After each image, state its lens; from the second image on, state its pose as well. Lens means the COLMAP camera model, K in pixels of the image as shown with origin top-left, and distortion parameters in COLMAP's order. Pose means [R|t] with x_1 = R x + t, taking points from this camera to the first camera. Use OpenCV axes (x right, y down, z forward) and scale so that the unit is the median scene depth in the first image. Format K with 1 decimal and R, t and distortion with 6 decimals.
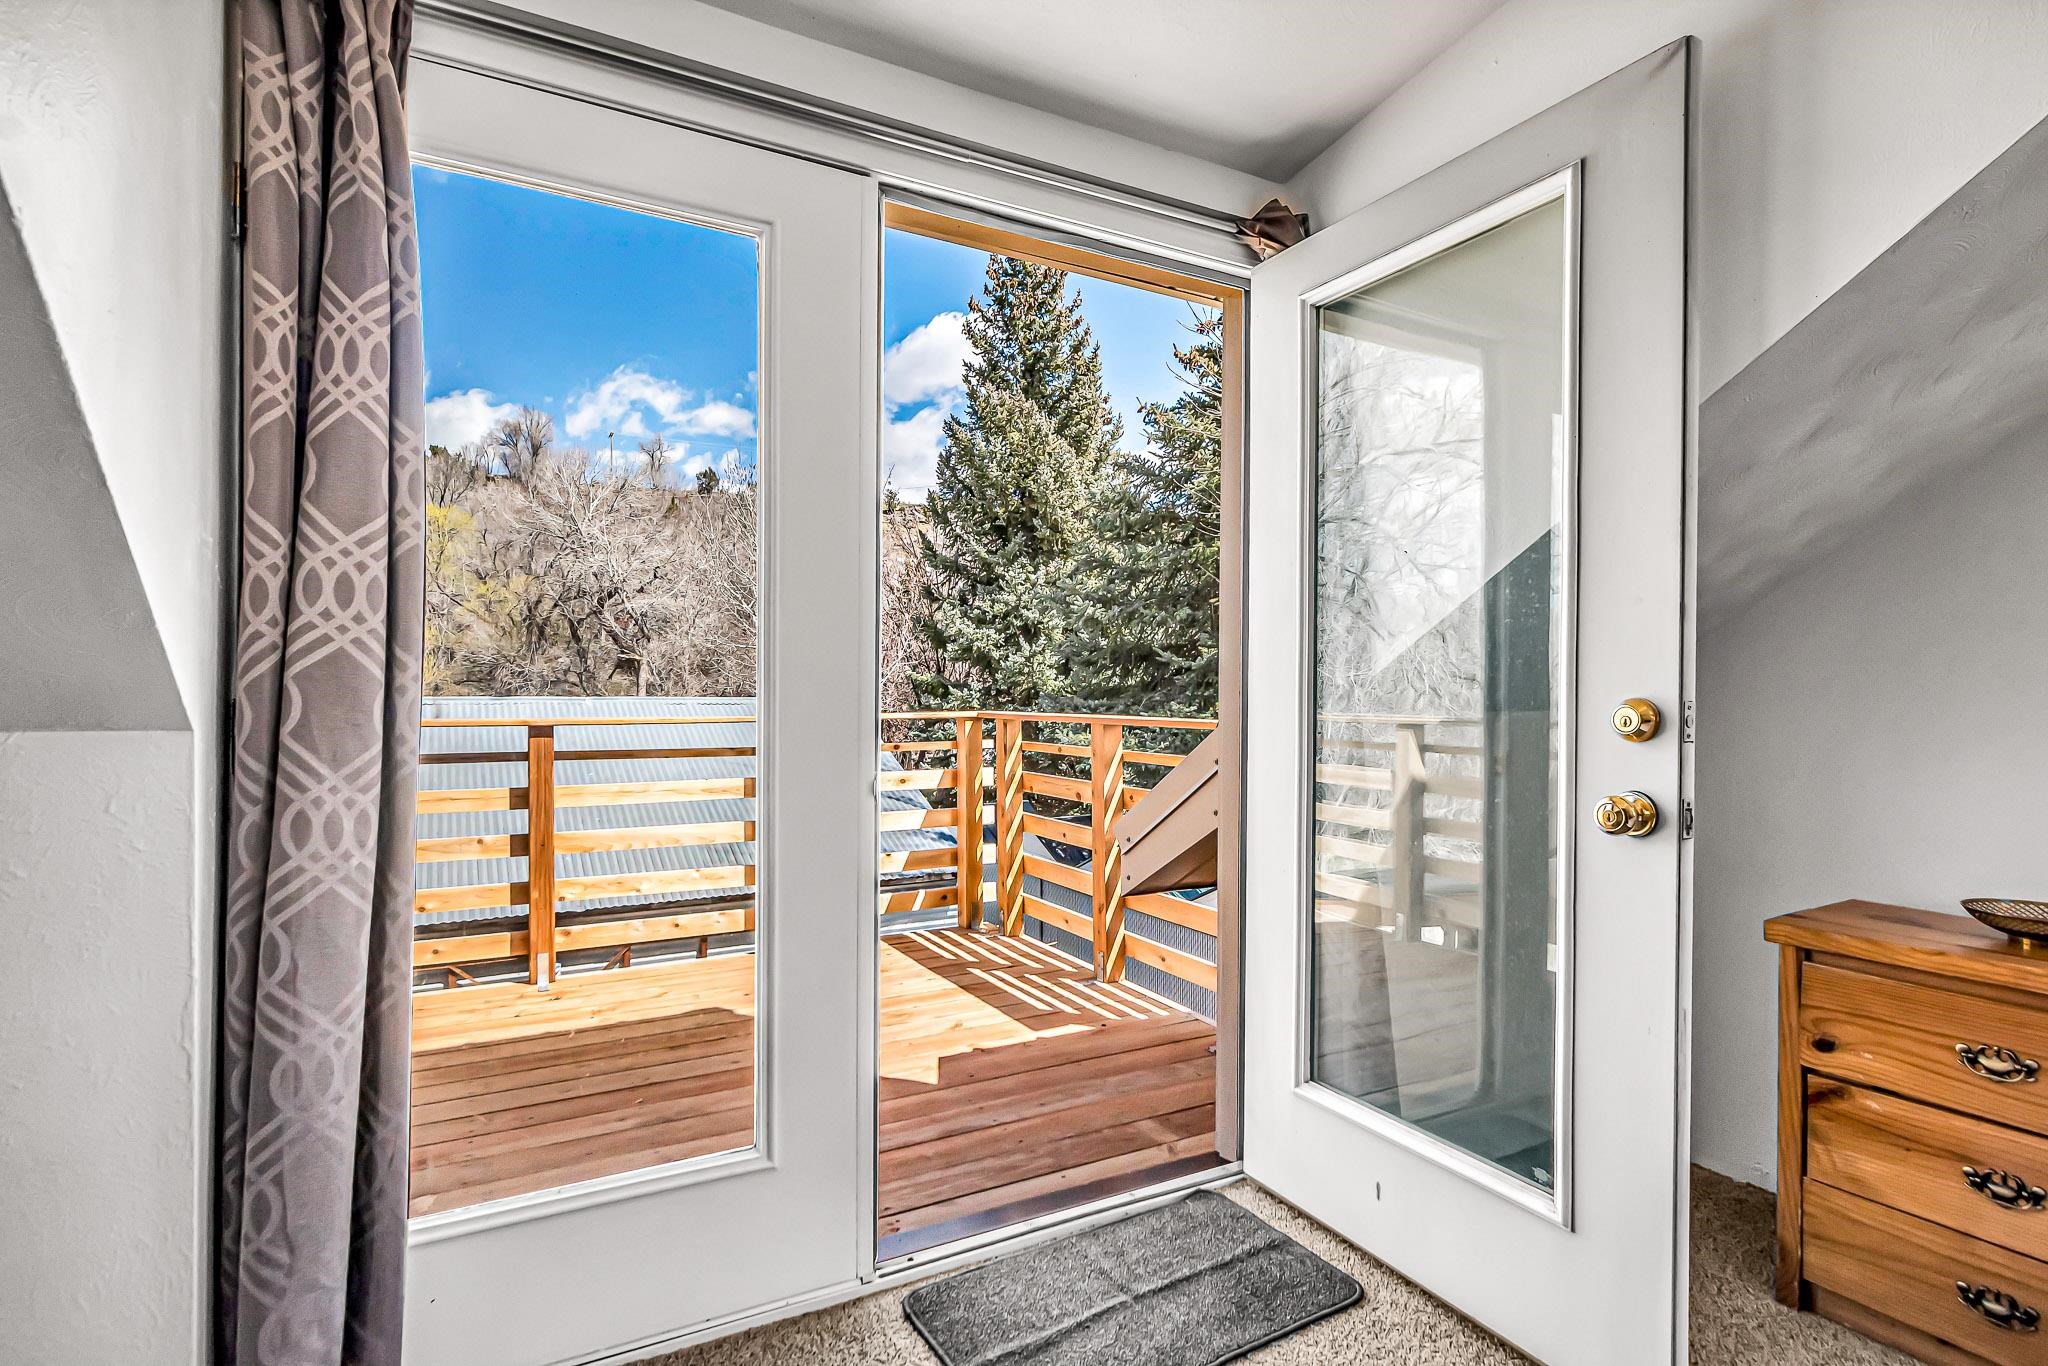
lens RADIAL K [[991.2, 0, 1026.3], [0, 991.2, 684.1], [0, 0, 1]] dist [0.006481, 0.000647]
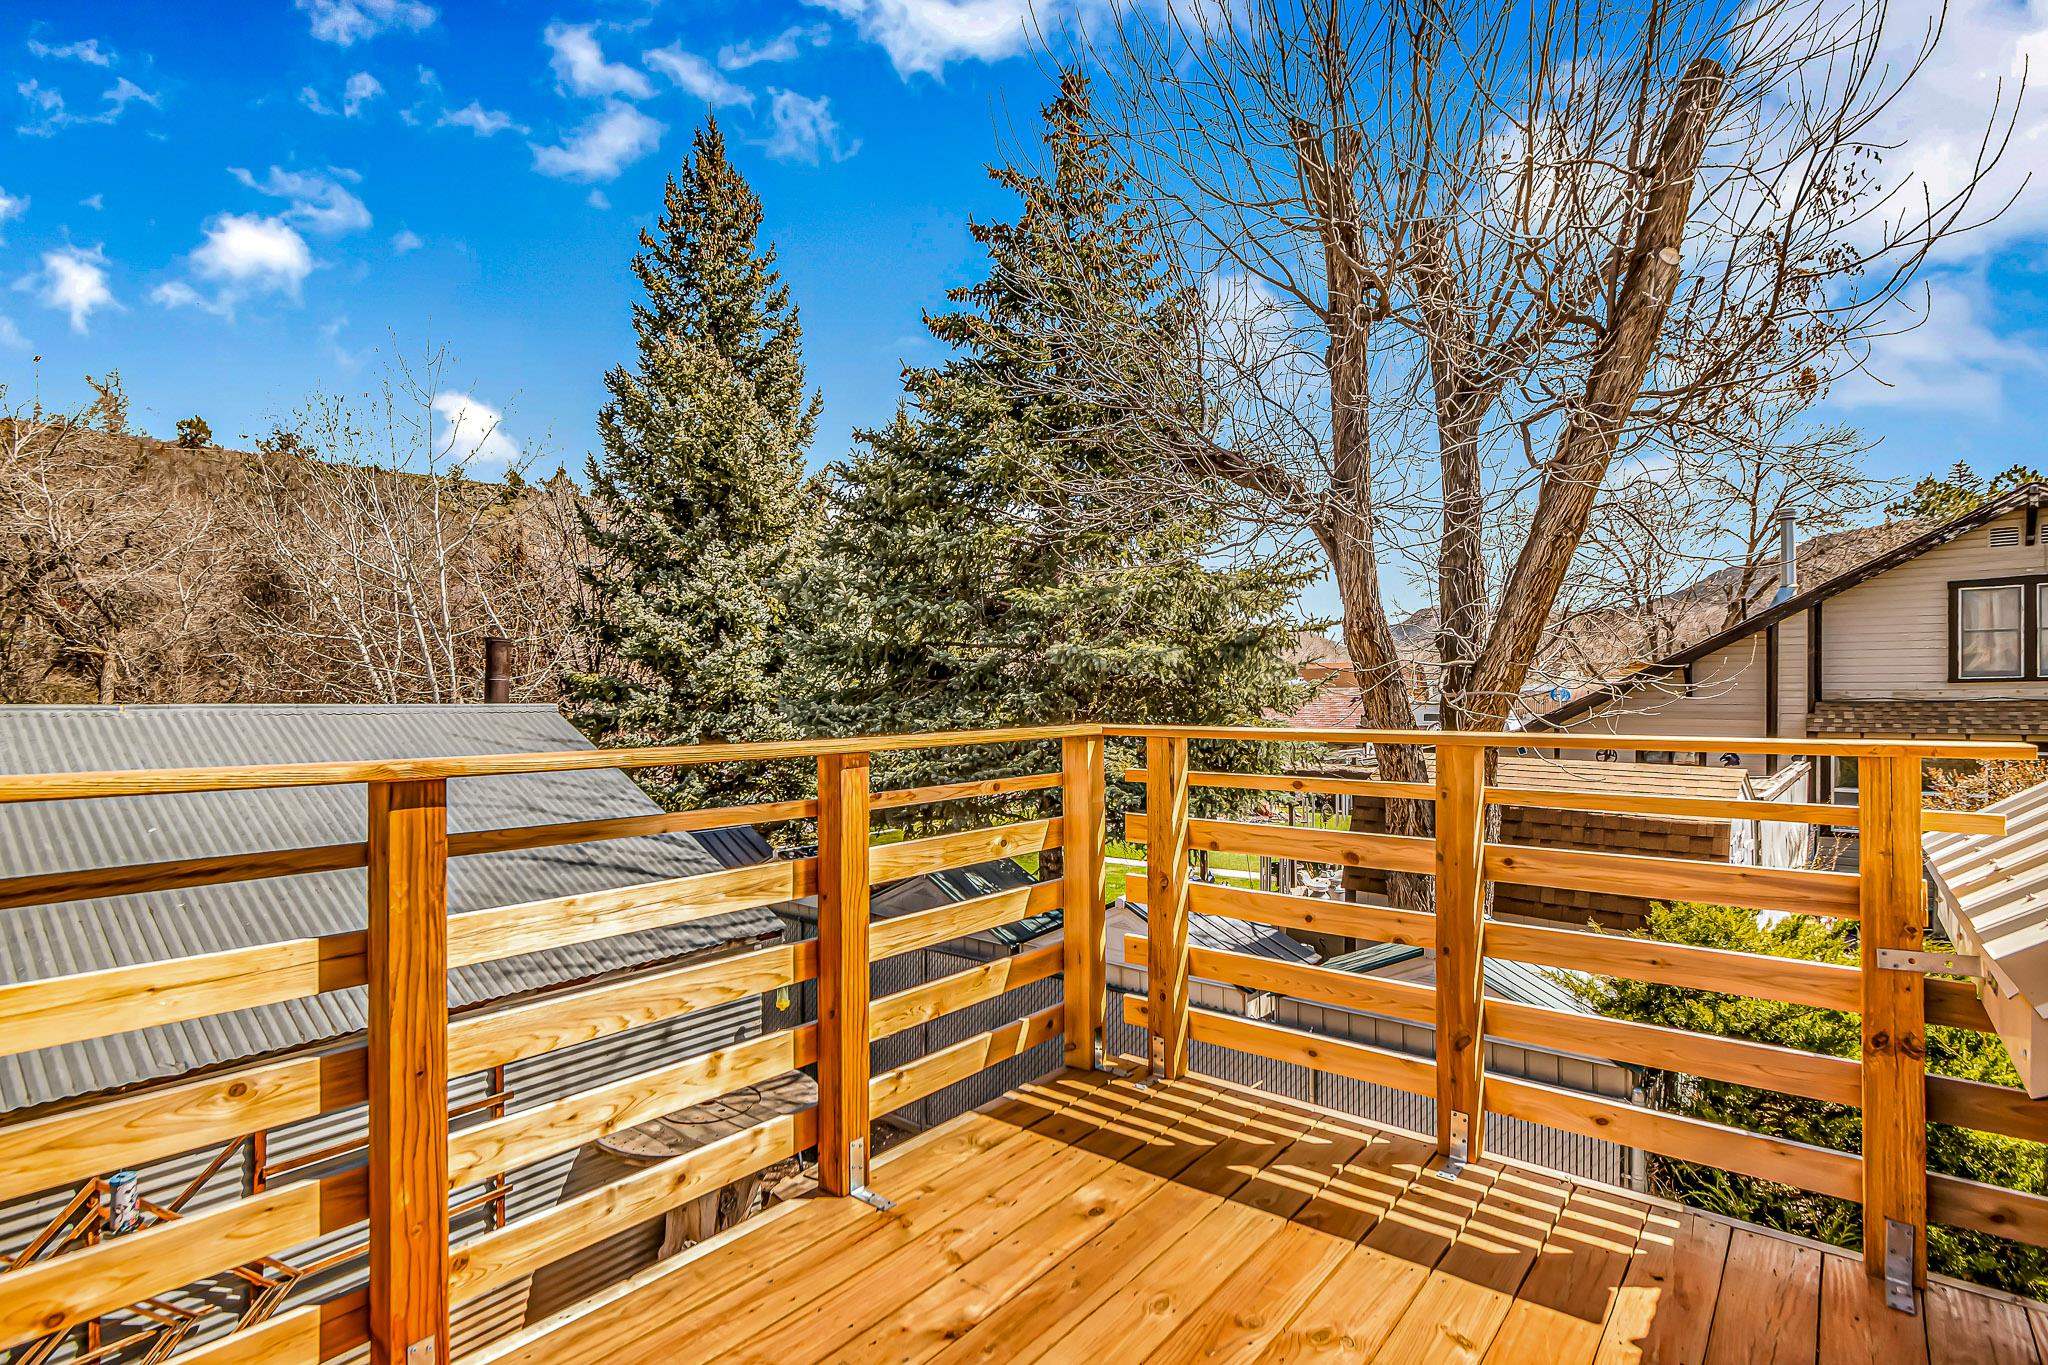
lens RADIAL K [[991.2, 0, 1020.1], [0, 991.2, 686.5], [0, 0, 1]] dist [0.006481, 0.000647]
pose [[0.926467, 0.000830, 0.376375, -0.083765], [-0.000355, 0.999999, -0.001330, 0.000804], [-0.376376, 0.001098, 0.926467, 0.106555]]
